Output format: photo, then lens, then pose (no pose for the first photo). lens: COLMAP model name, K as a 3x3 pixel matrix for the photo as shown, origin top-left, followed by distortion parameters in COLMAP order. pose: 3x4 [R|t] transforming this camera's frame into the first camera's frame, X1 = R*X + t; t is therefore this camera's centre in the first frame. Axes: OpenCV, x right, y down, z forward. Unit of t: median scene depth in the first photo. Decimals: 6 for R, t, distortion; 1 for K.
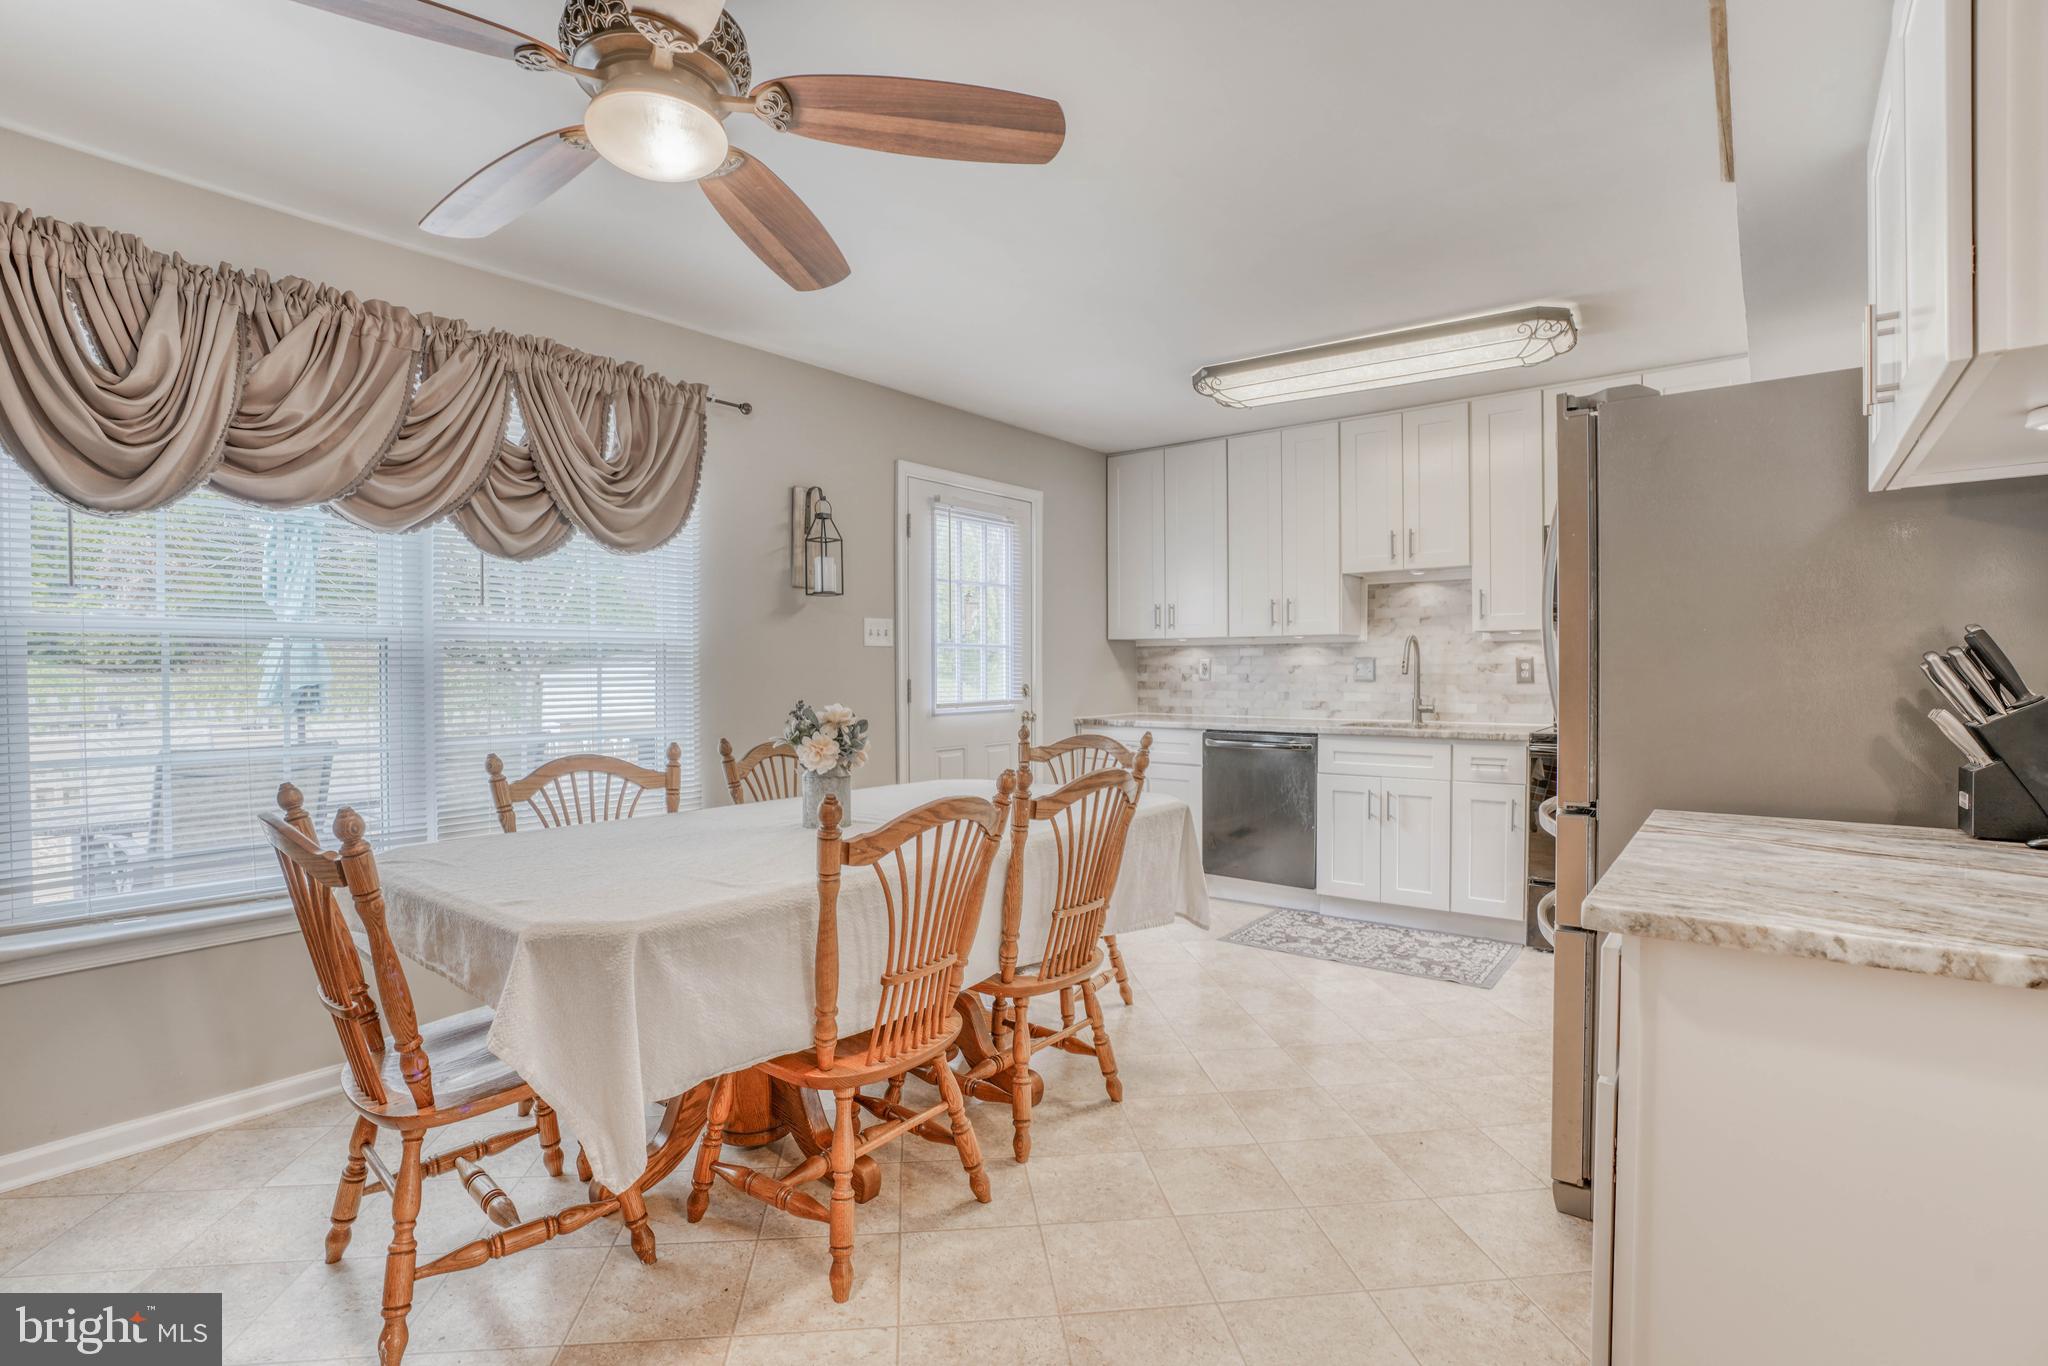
lens RADIAL K [[965.9, 0, 1009.0], [0, 965.9, 692.3], [0, 0, 1]] dist [-0.071760, 0.028182]
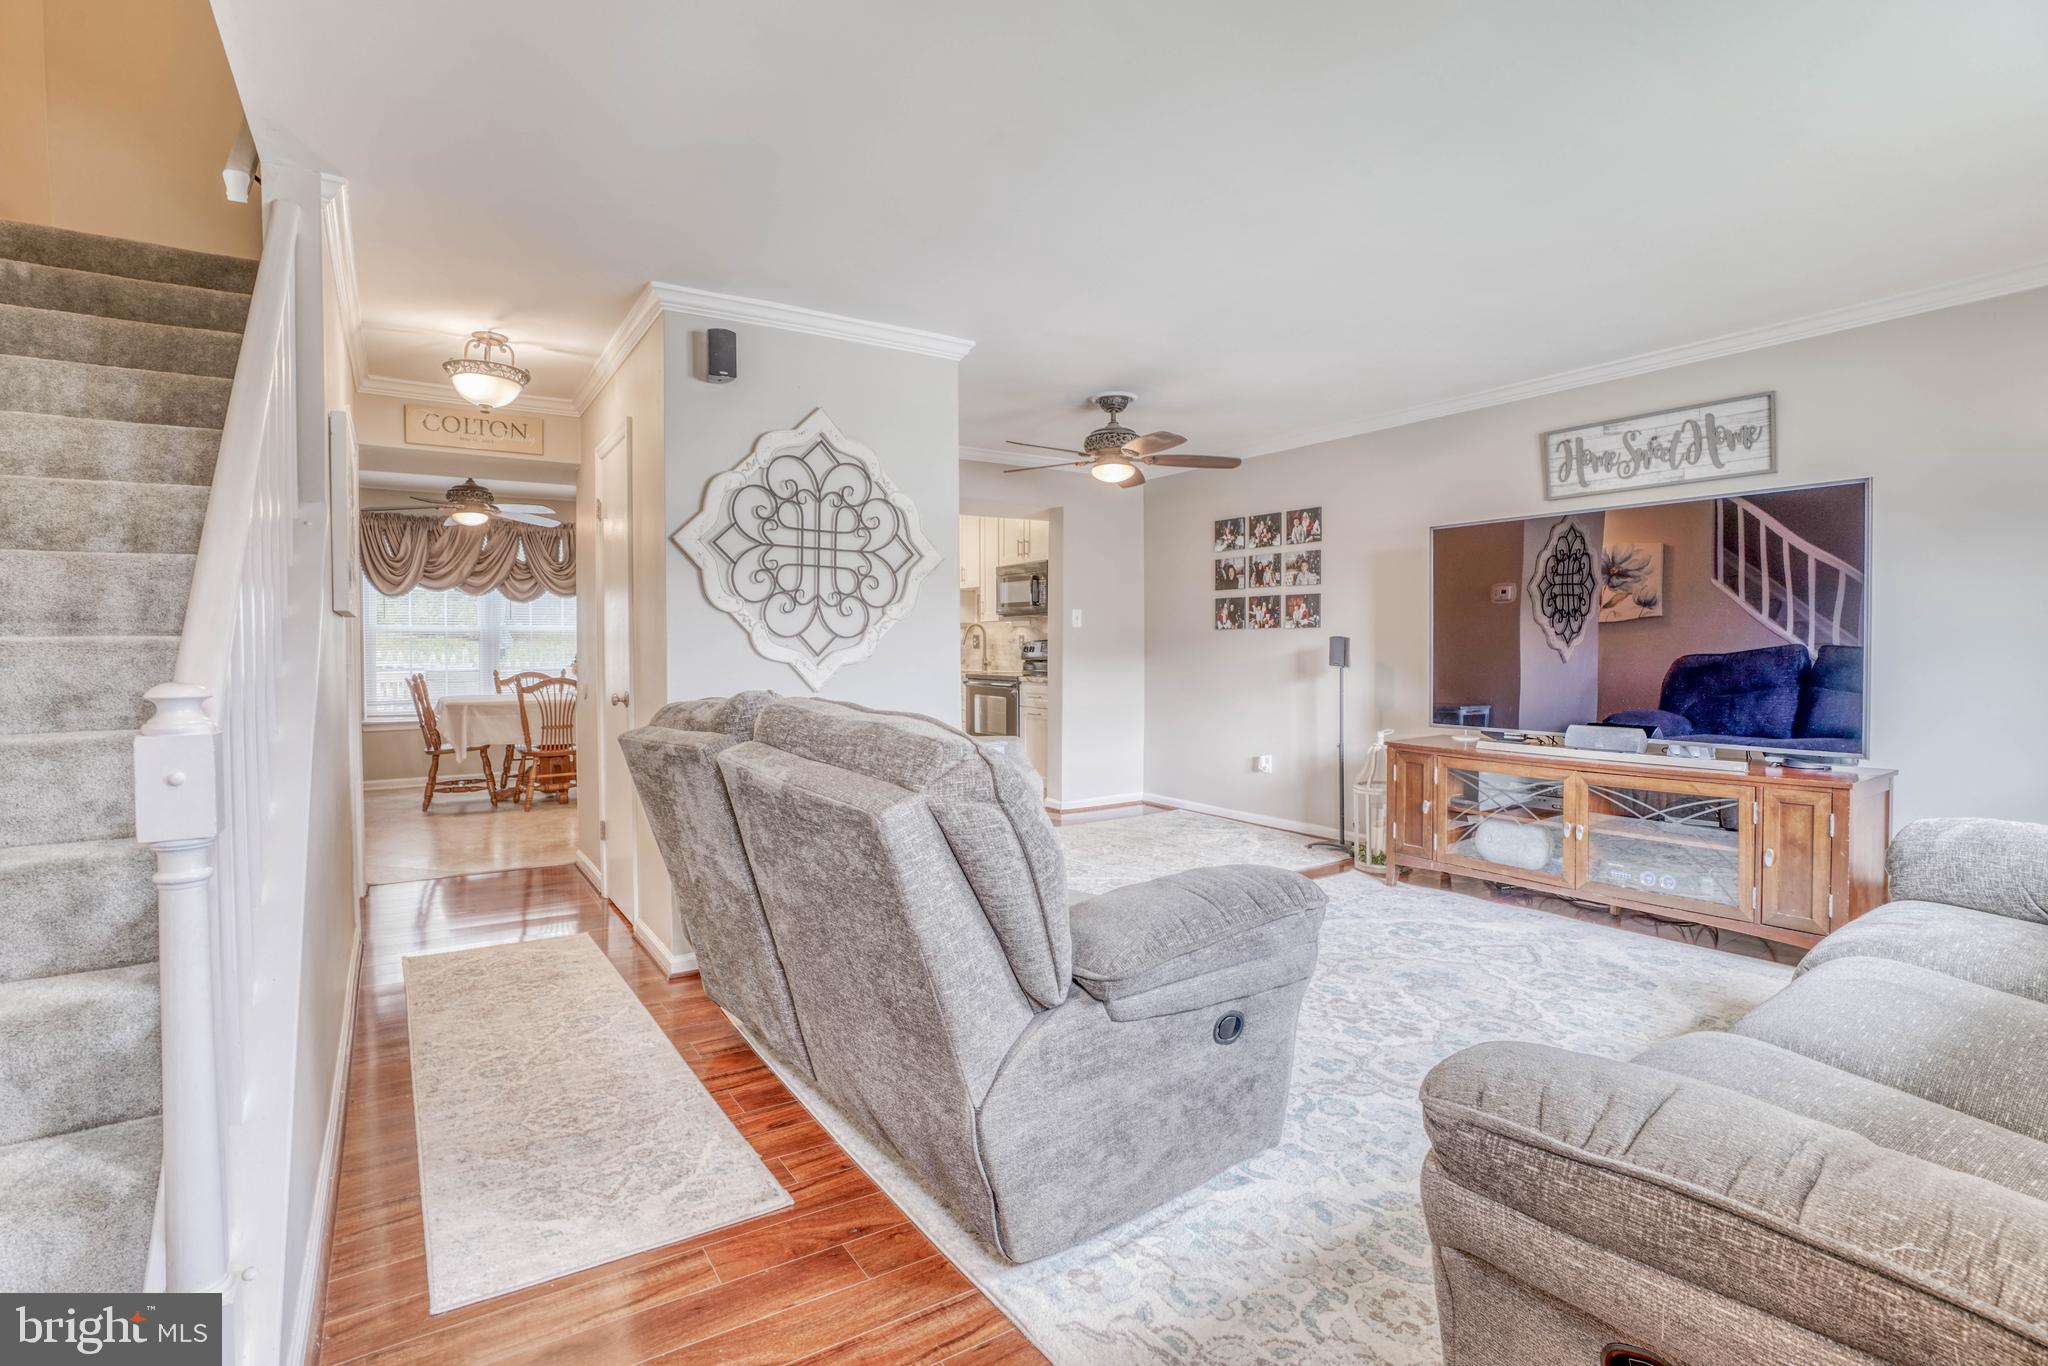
lens RADIAL K [[965.1, 0, 1013.1], [0, 965.1, 663.7], [0, 0, 1]] dist [-0.080432, 0.035082]
pose [[0.951865, 0.009763, -0.306361, 1.706081], [-0.009710, 0.999951, 0.001697, 0.021216], [0.306362, 0.001359, 0.951914, -1.199227]]
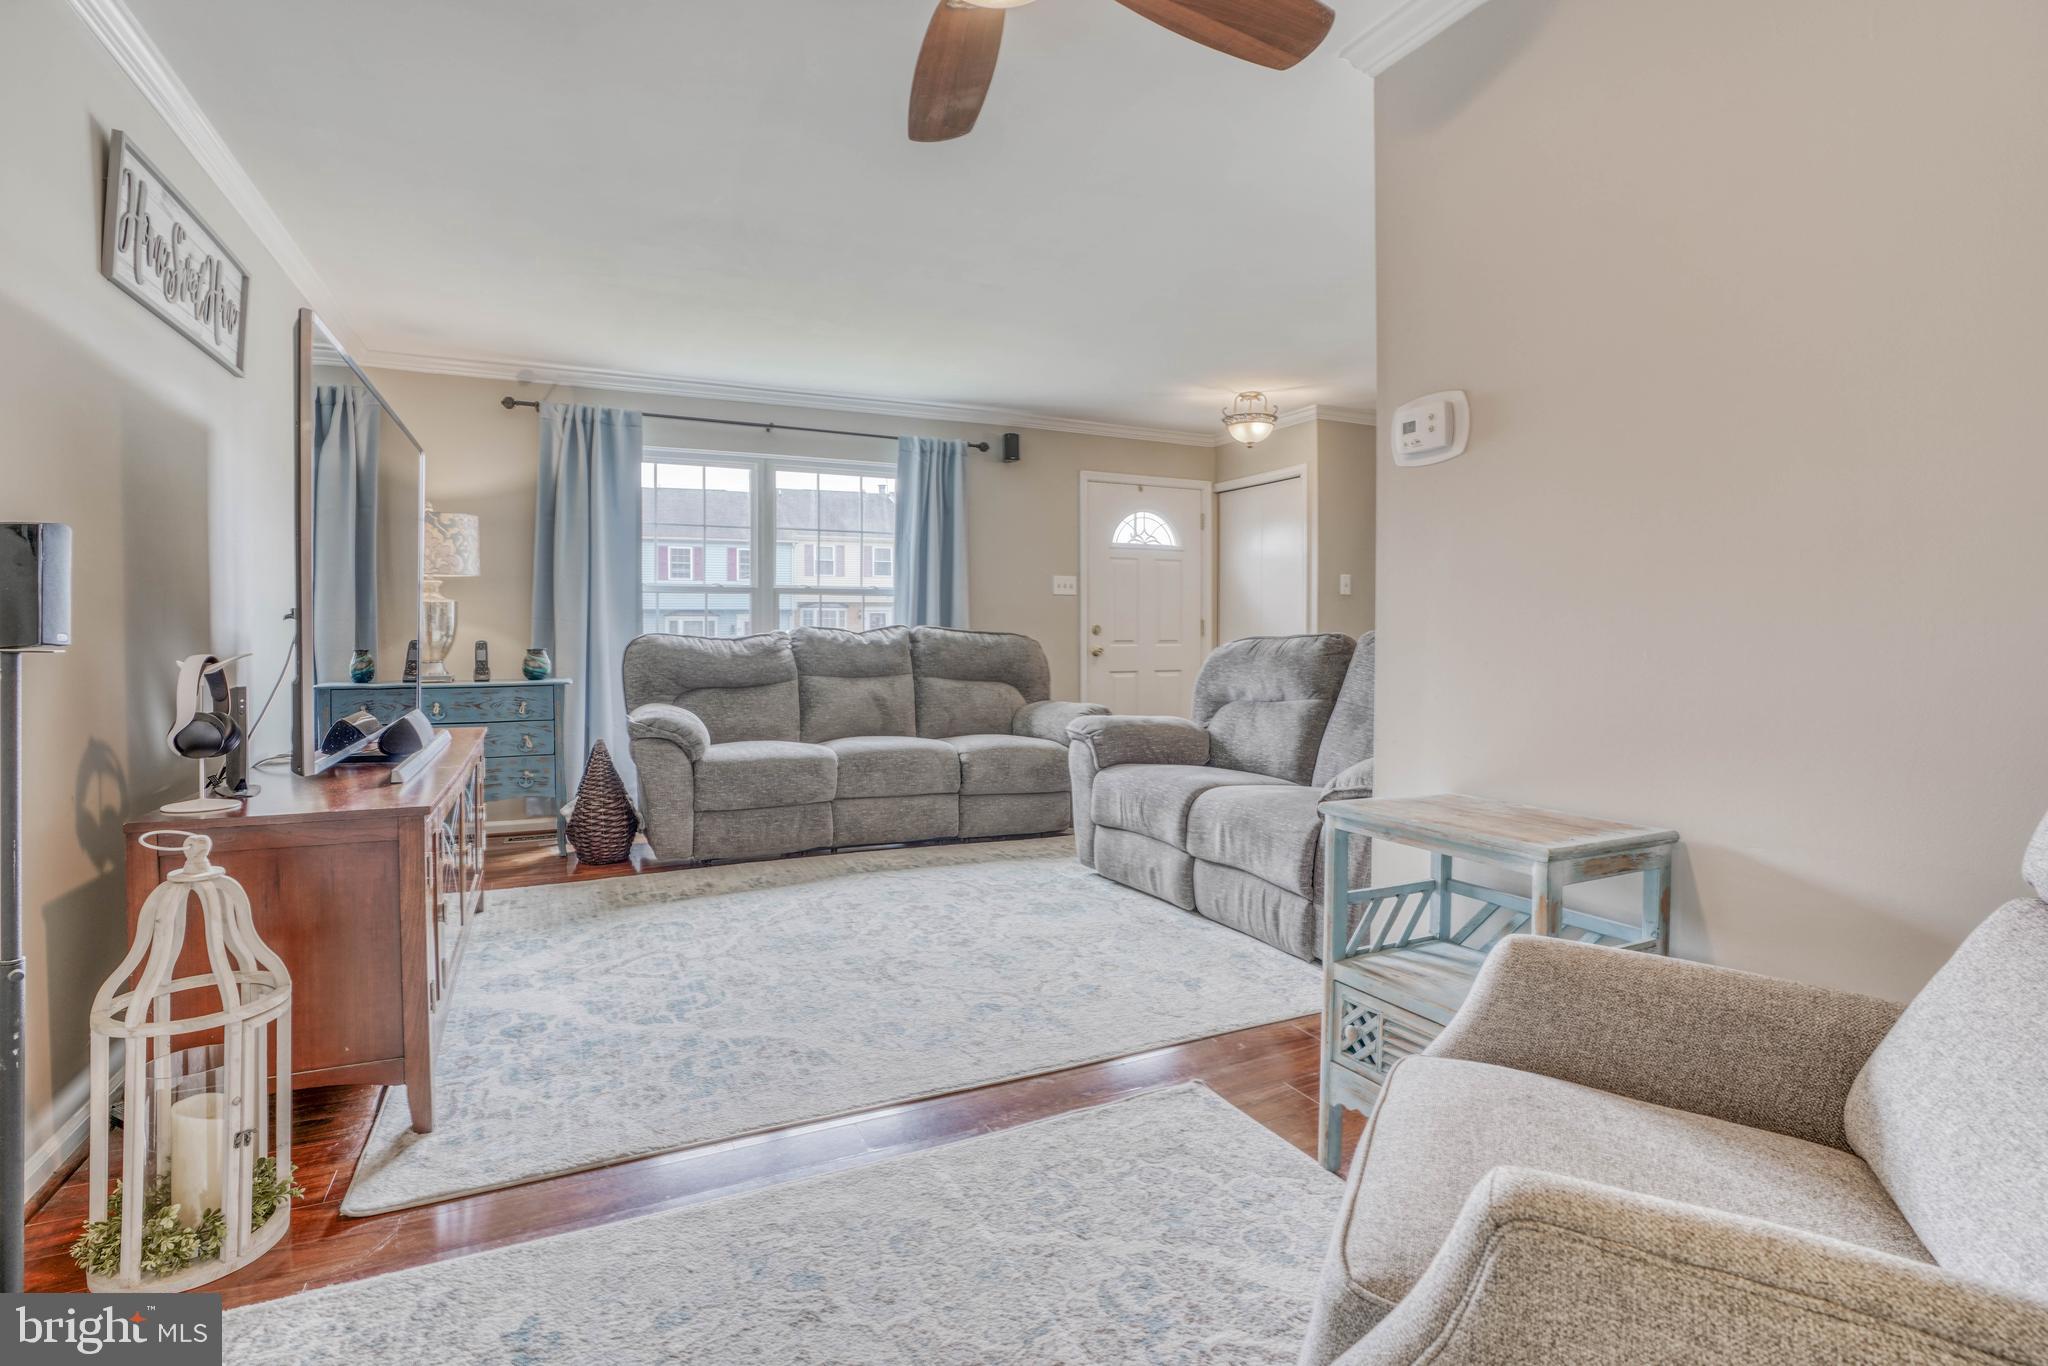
lens RADIAL K [[972.0, 0, 1017.9], [0, 972.0, 630.6], [0, 0, 1]] dist [-0.077545, 0.032772]
pose [[-0.901935, 0.011680, 0.431715, 1.134101], [0.020129, 0.999685, 0.015006, 0.020145], [-0.431403, 0.022225, -0.901885, 0.913884]]
